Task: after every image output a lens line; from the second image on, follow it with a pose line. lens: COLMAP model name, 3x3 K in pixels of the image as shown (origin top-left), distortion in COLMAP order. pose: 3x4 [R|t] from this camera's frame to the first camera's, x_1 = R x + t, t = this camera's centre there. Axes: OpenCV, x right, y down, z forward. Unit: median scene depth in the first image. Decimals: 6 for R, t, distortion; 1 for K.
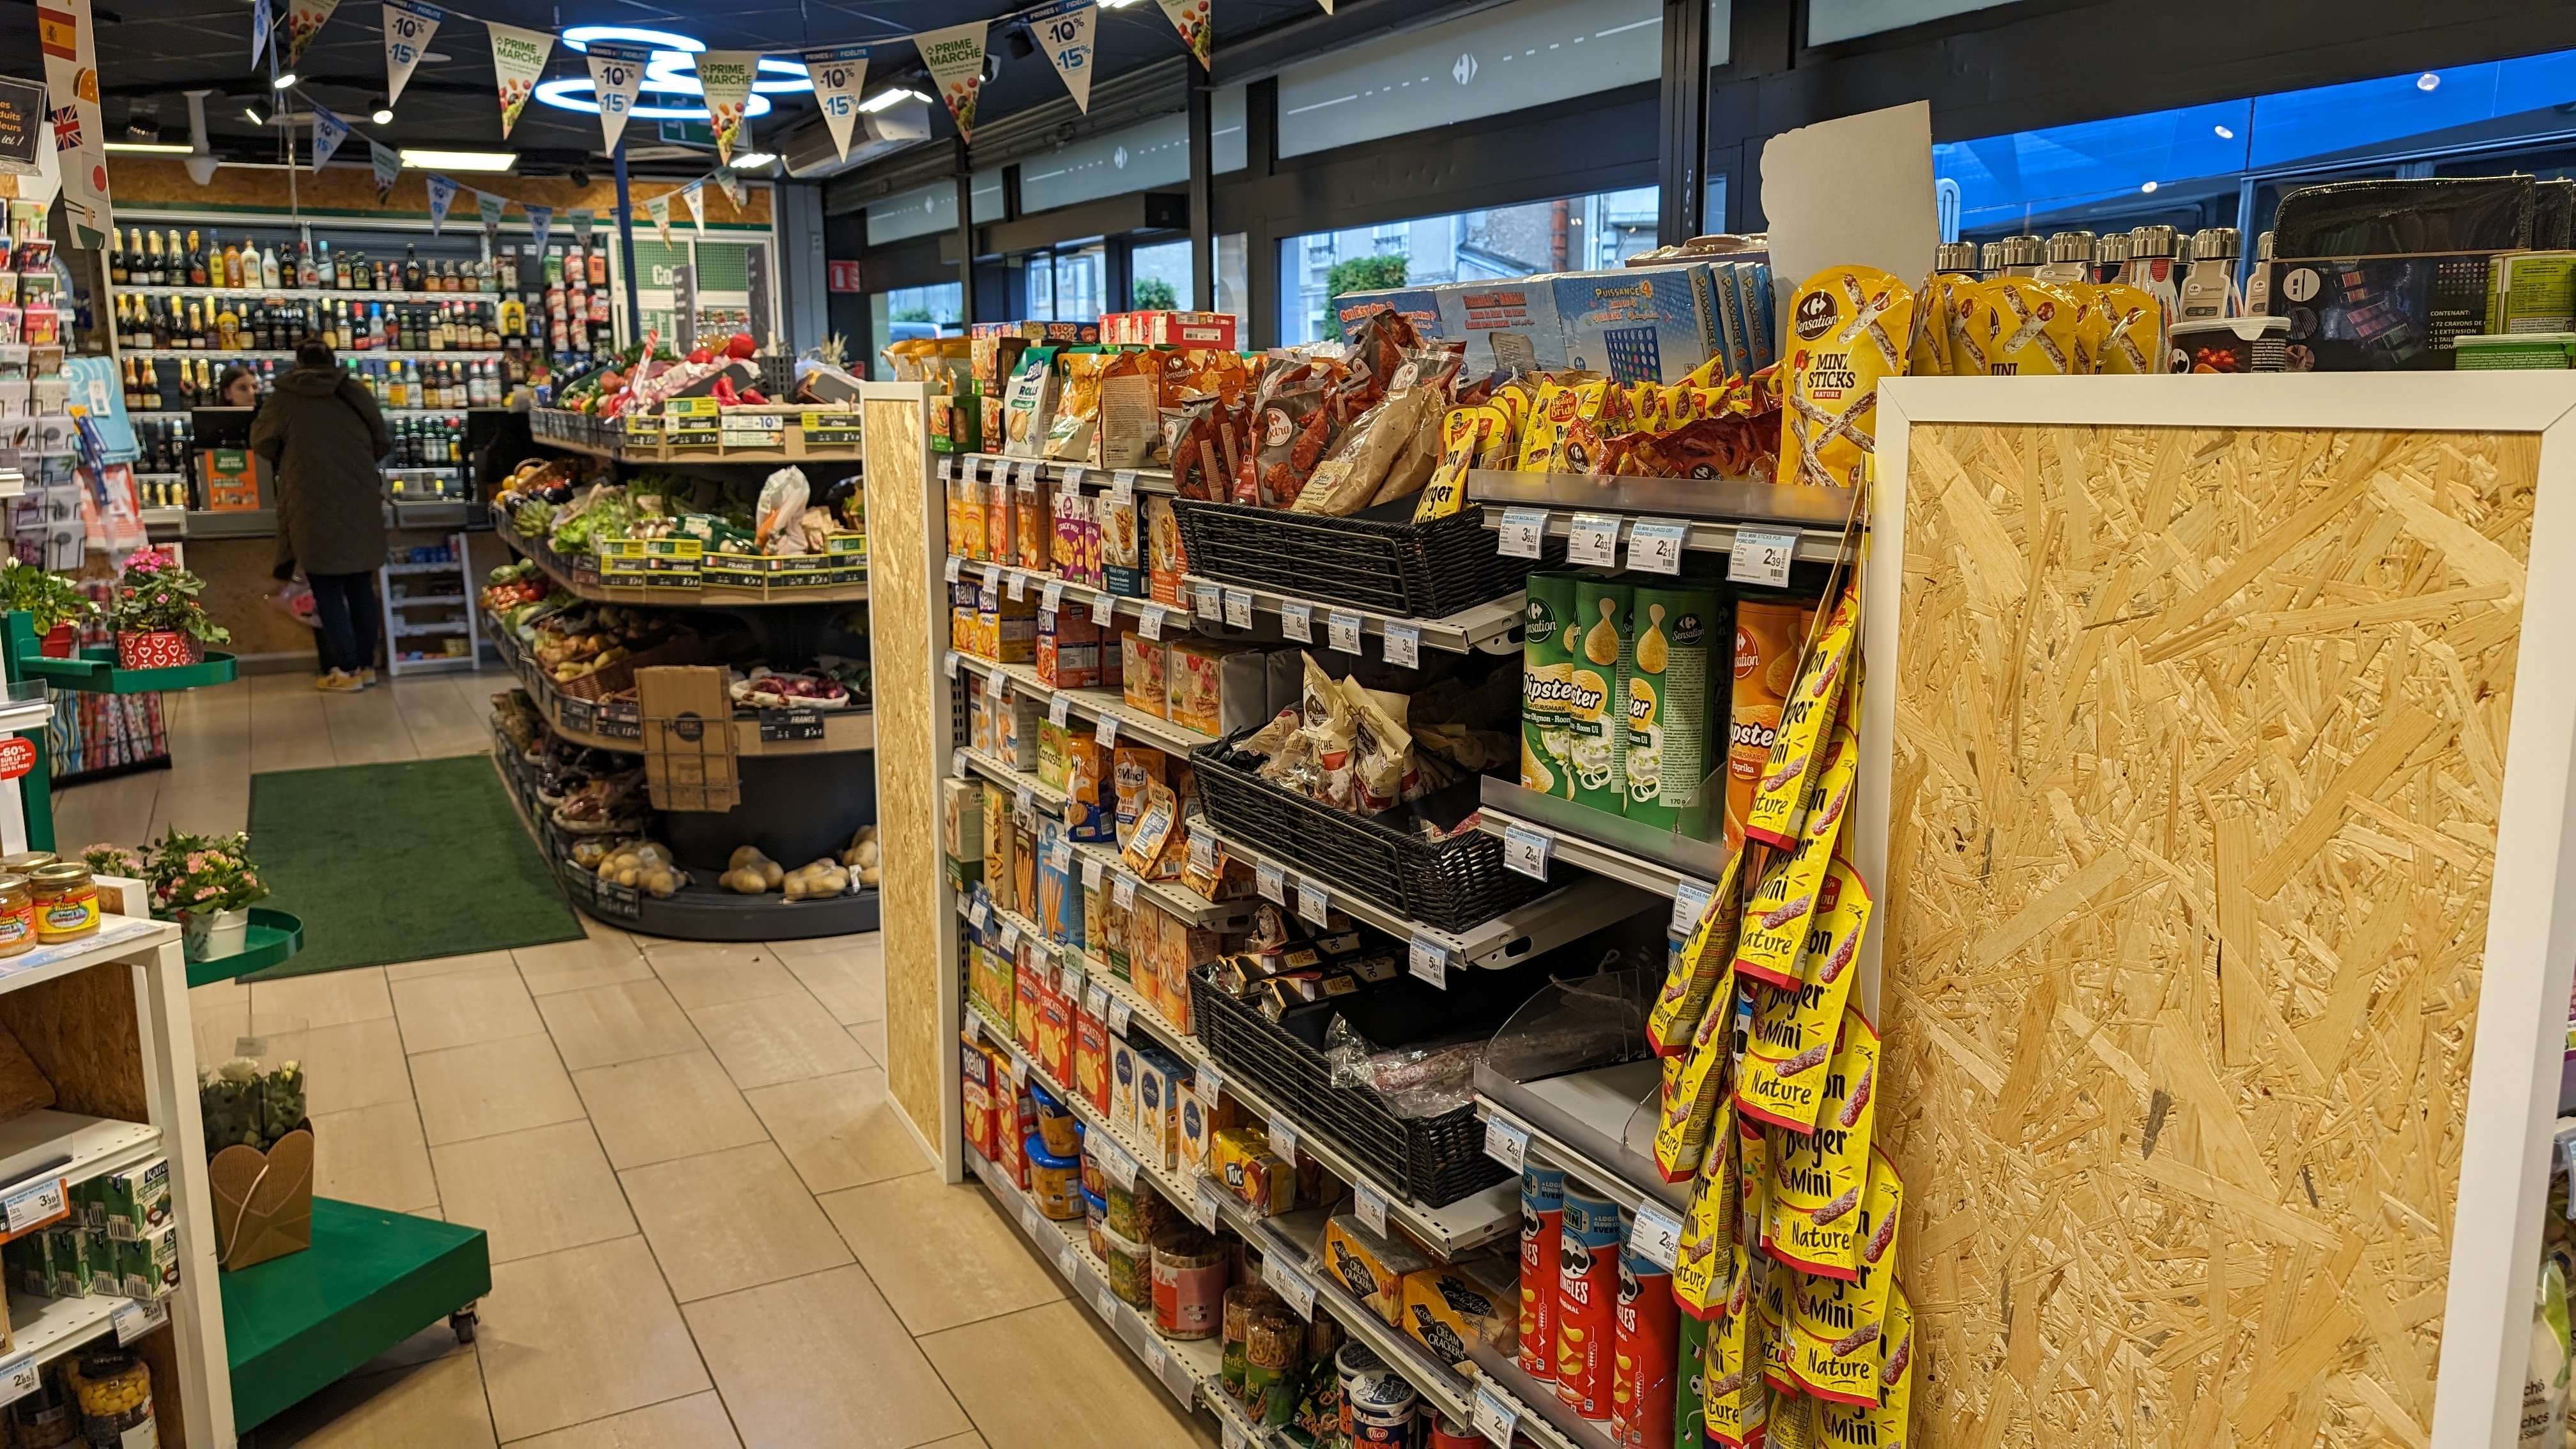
lens RADIAL K [[1869.6, 0, 1311.9], [0, 1869.6, 708.3], [0, 0, 1]] dist [0.013611, -0.007576]
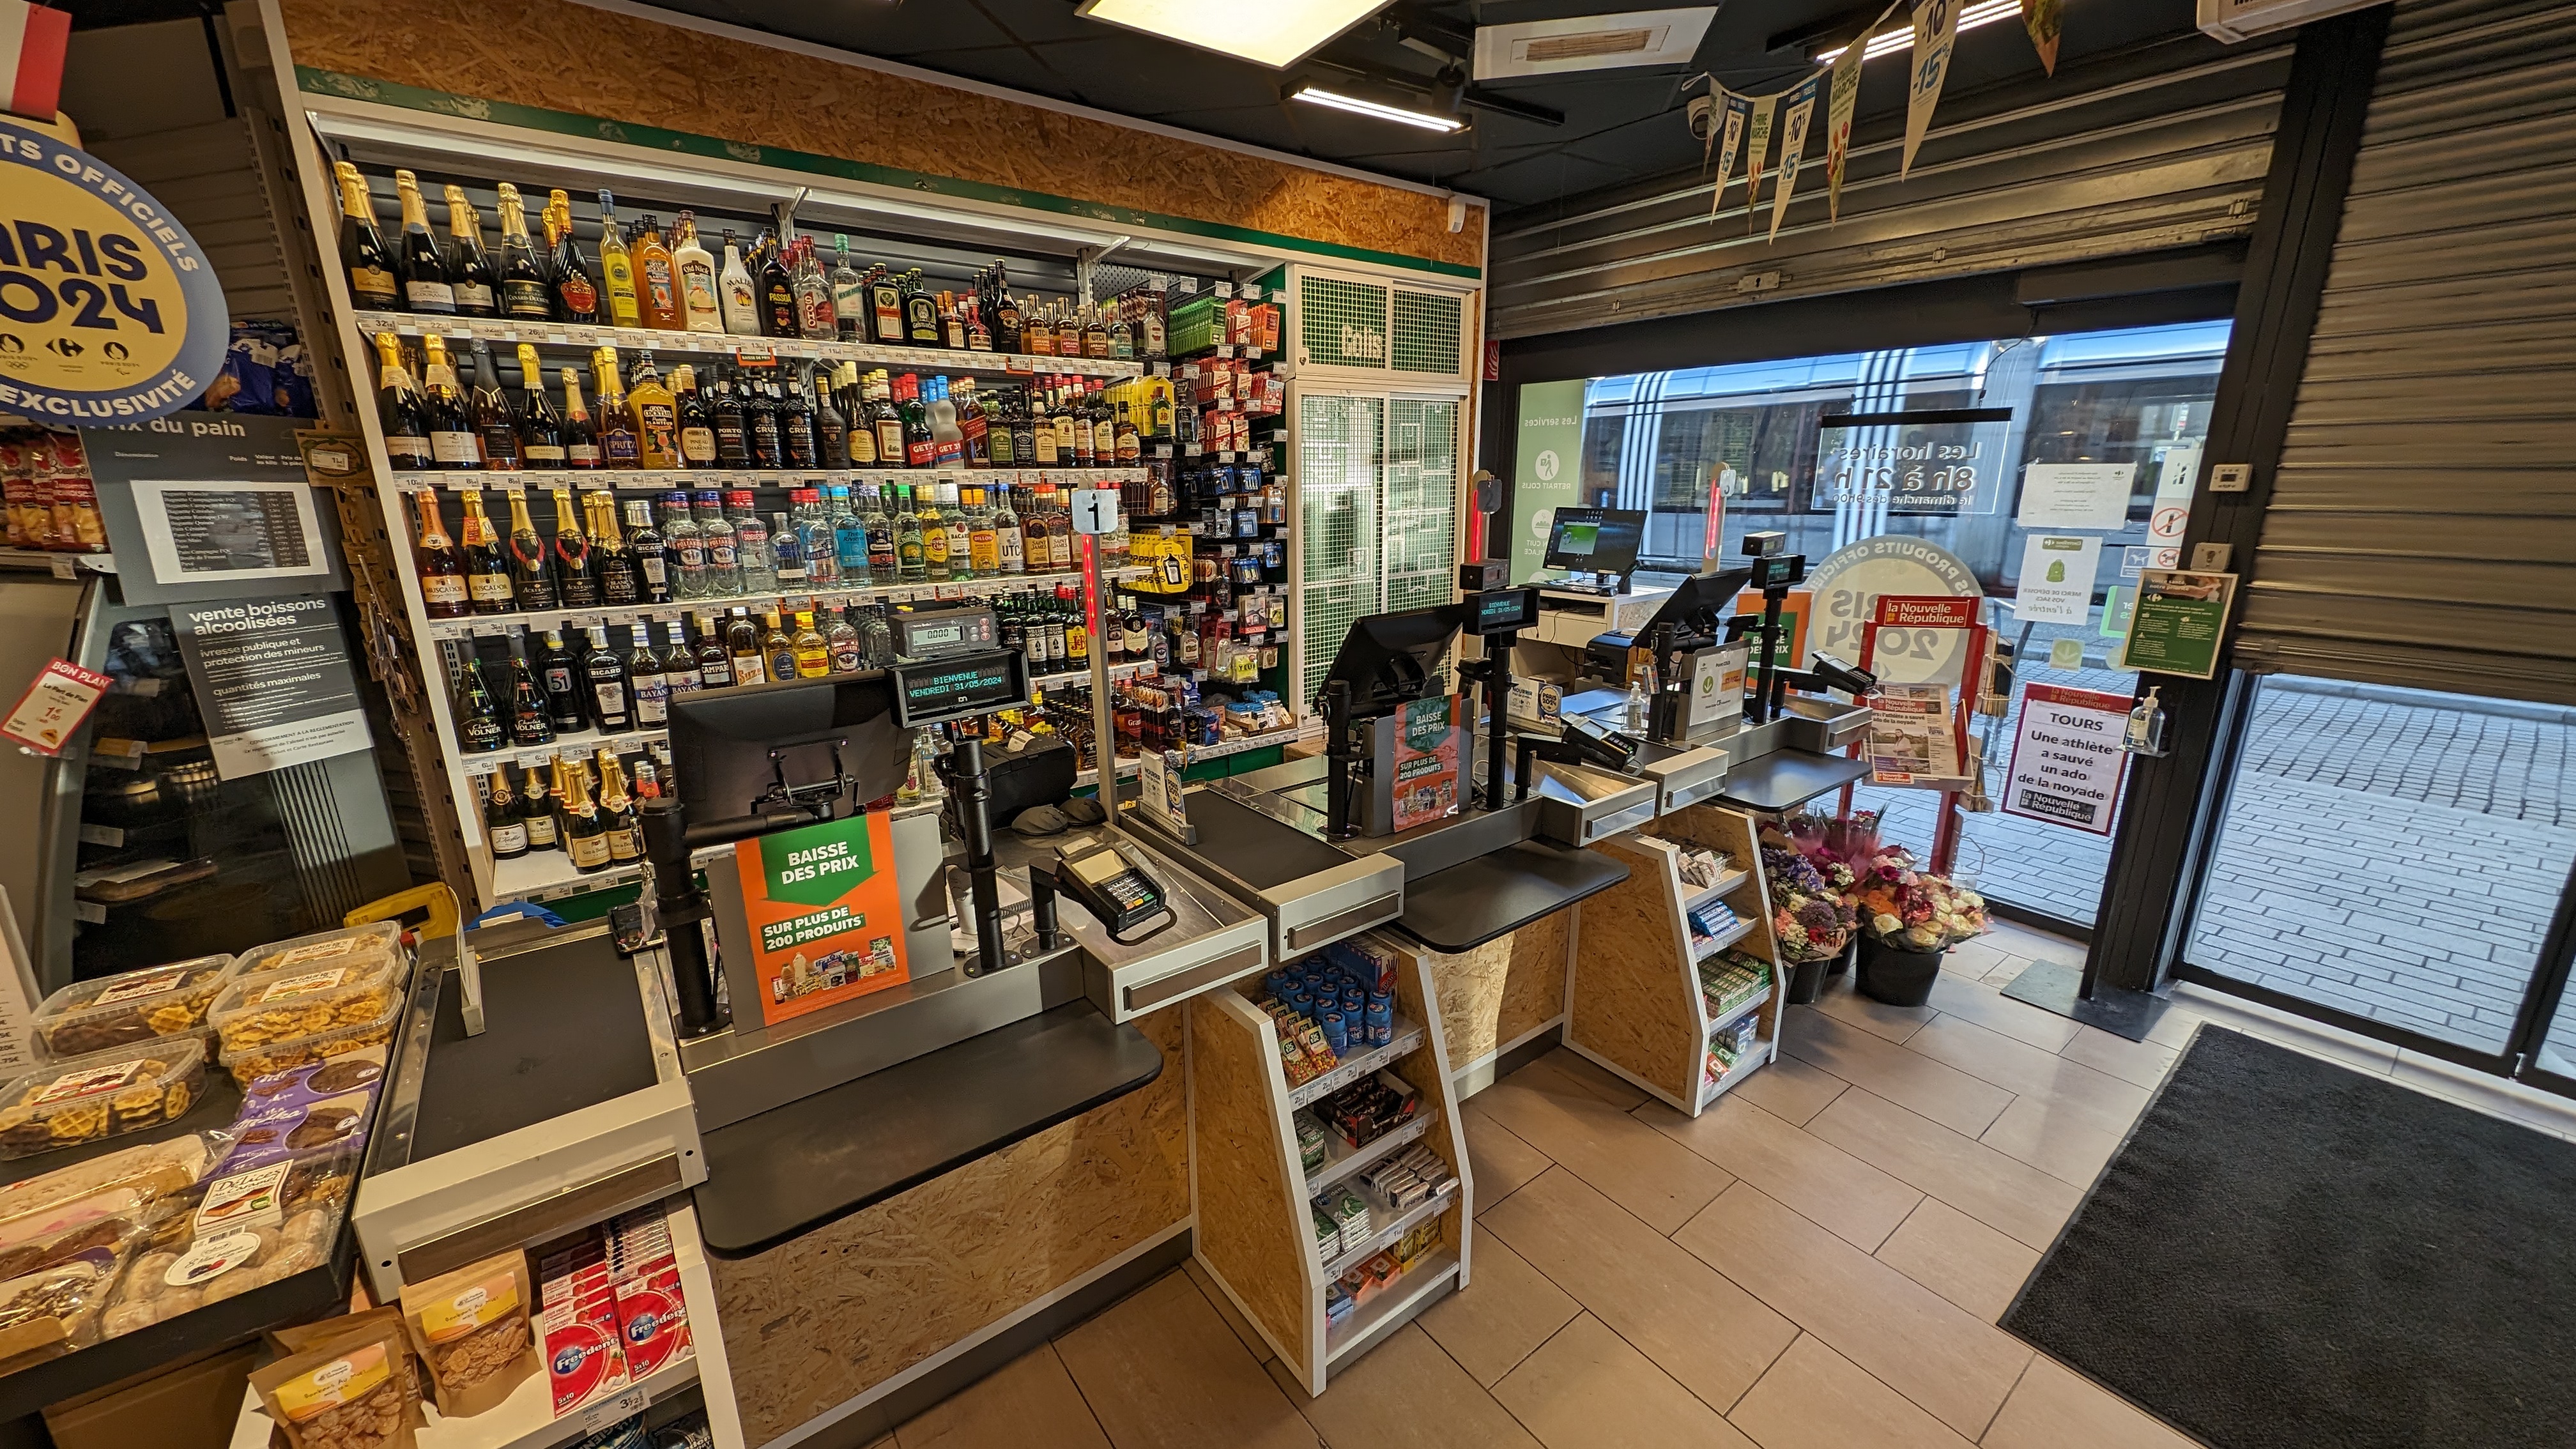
lens RADIAL K [[964.3, 0, 1292.9], [0, 964.3, 729.0], [0, 0, 1]] dist [0.003726, -0.001809]
pose [[0.989560, -0.042494, 0.137717, -0.455198], [0.030626, 0.995722, 0.087174, -0.141692], [-0.140833, -0.082047, 0.986628, 0.732510]]
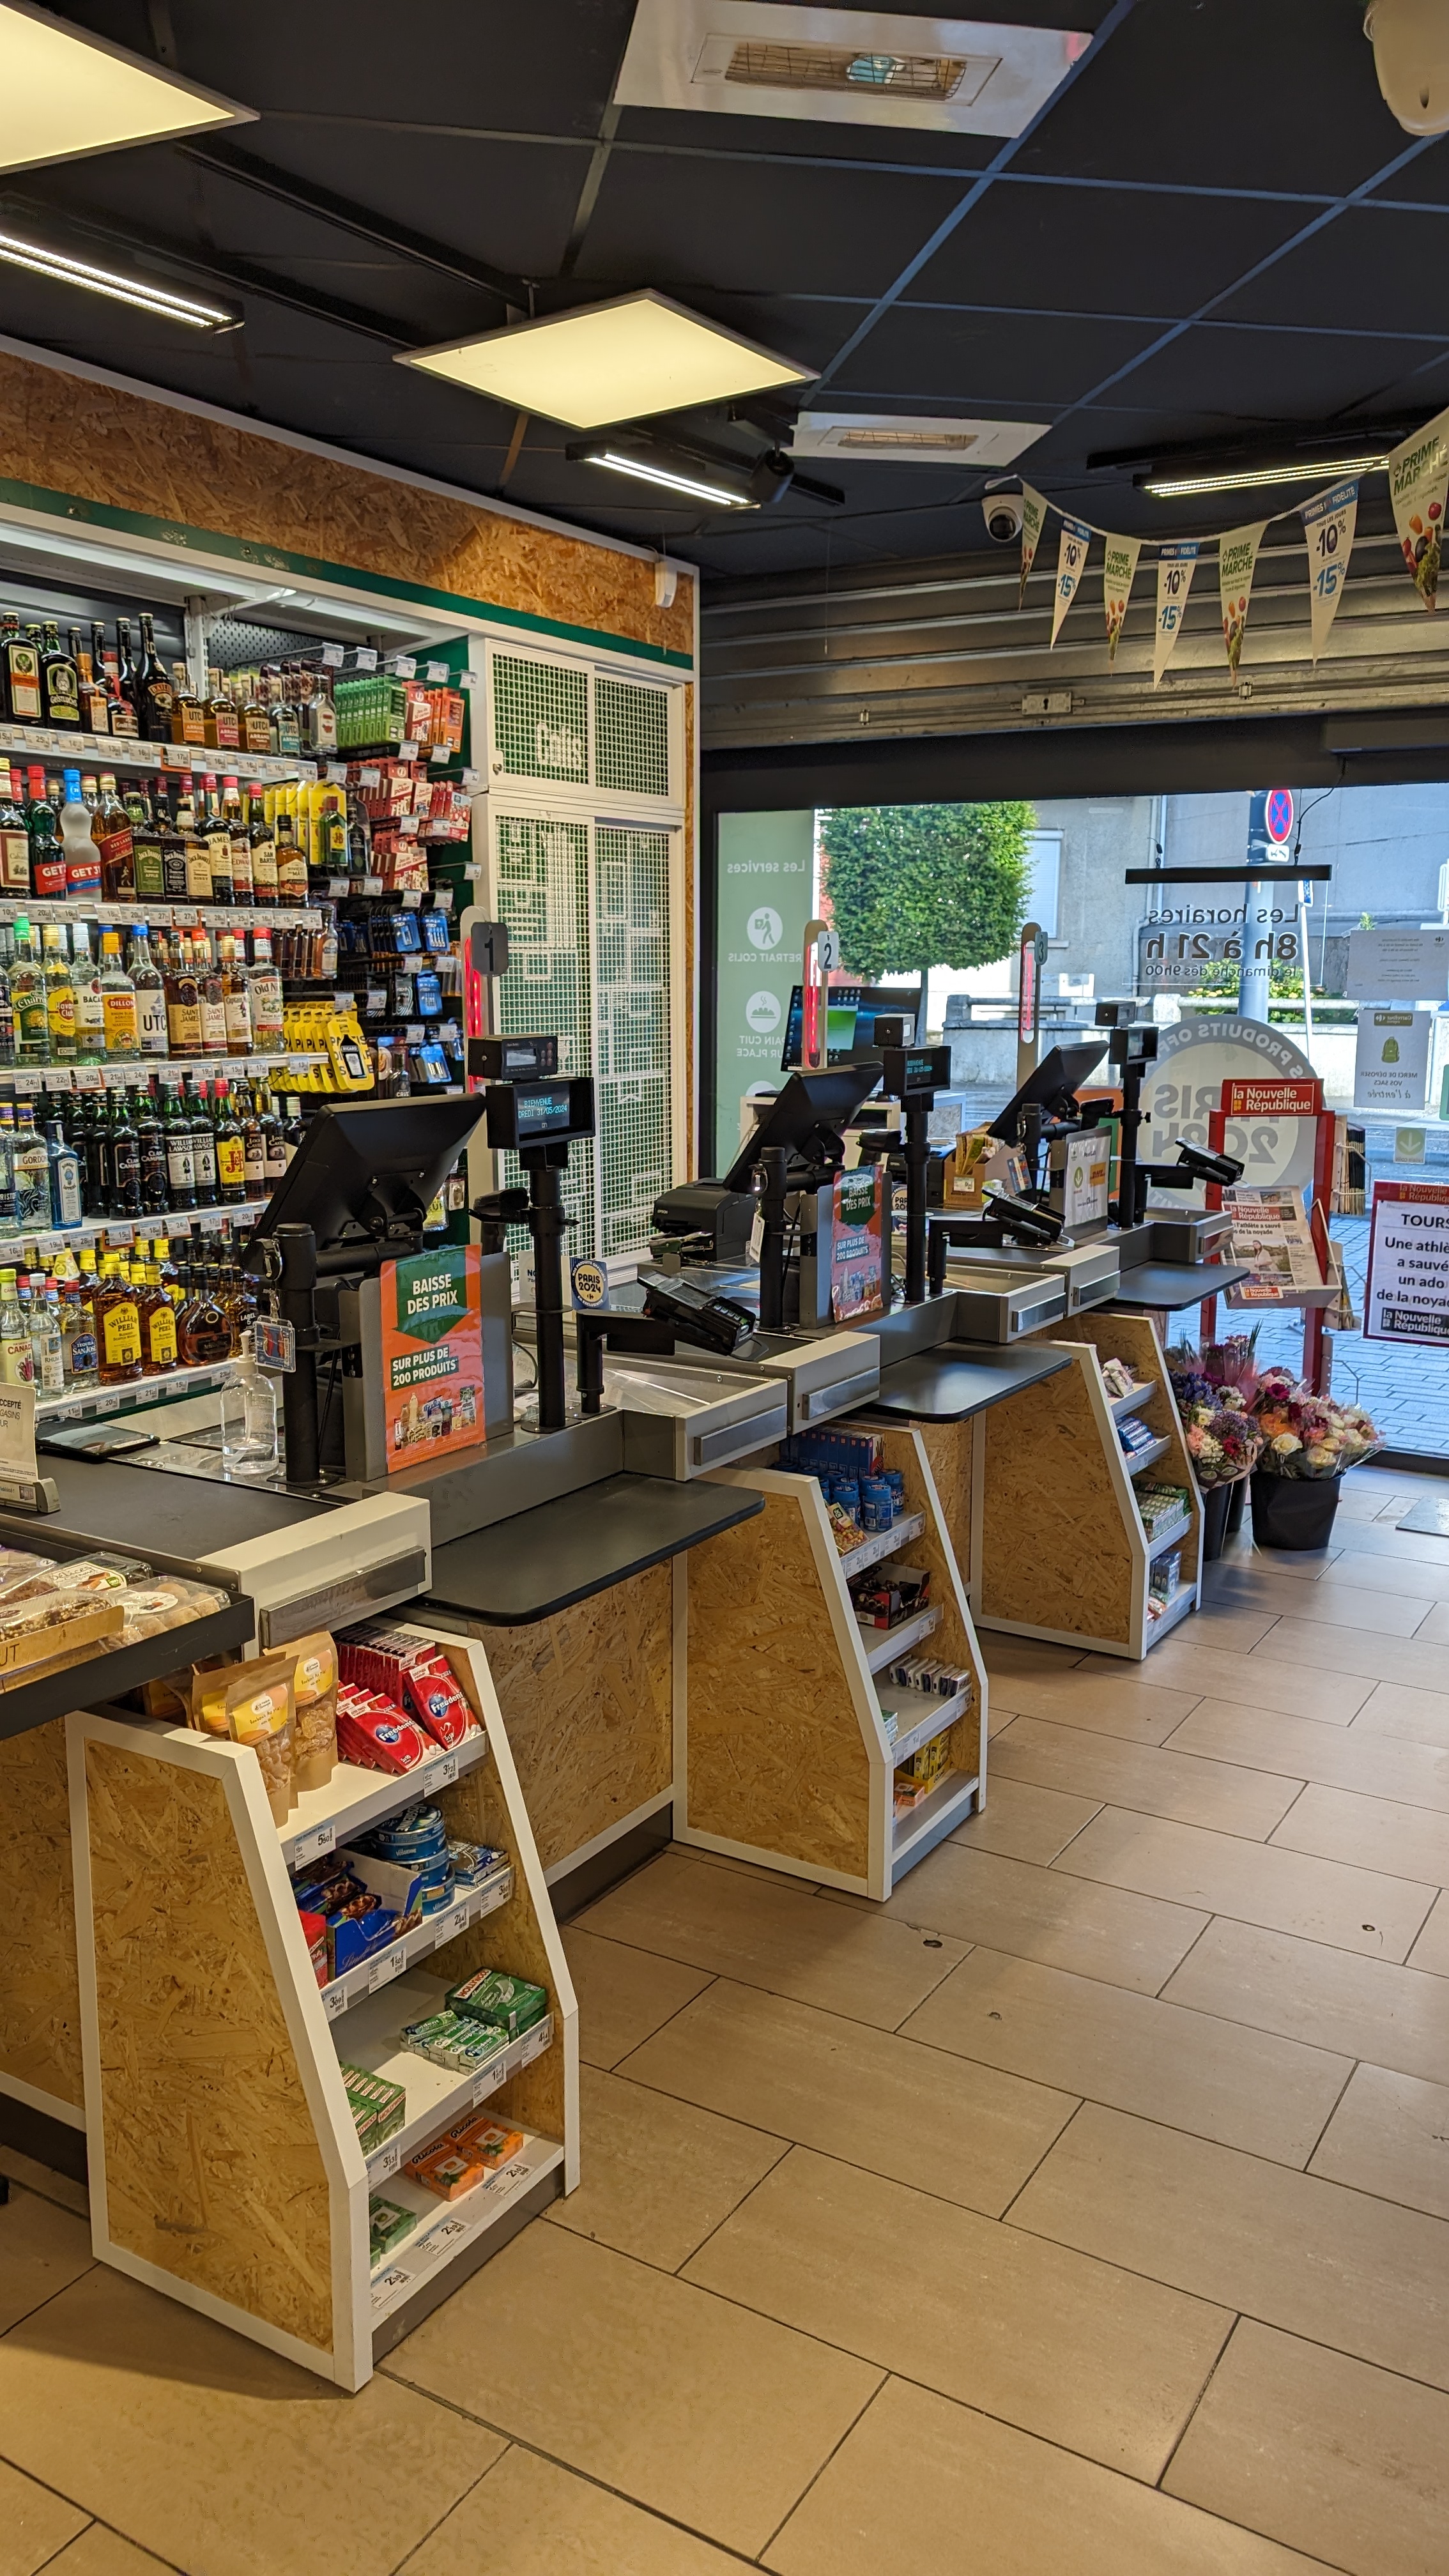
lens RADIAL K [[1869.6, 0, 741.0], [0, 1869.6, 1283.4], [0, 0, 1]] dist [0.013611, -0.007576]
pose [[0.869152, -0.076889, 0.488531, -0.585715], [0.078904, 0.996746, 0.016496, -0.115777], [-0.488210, 0.024209, 0.872390, 0.641982]]
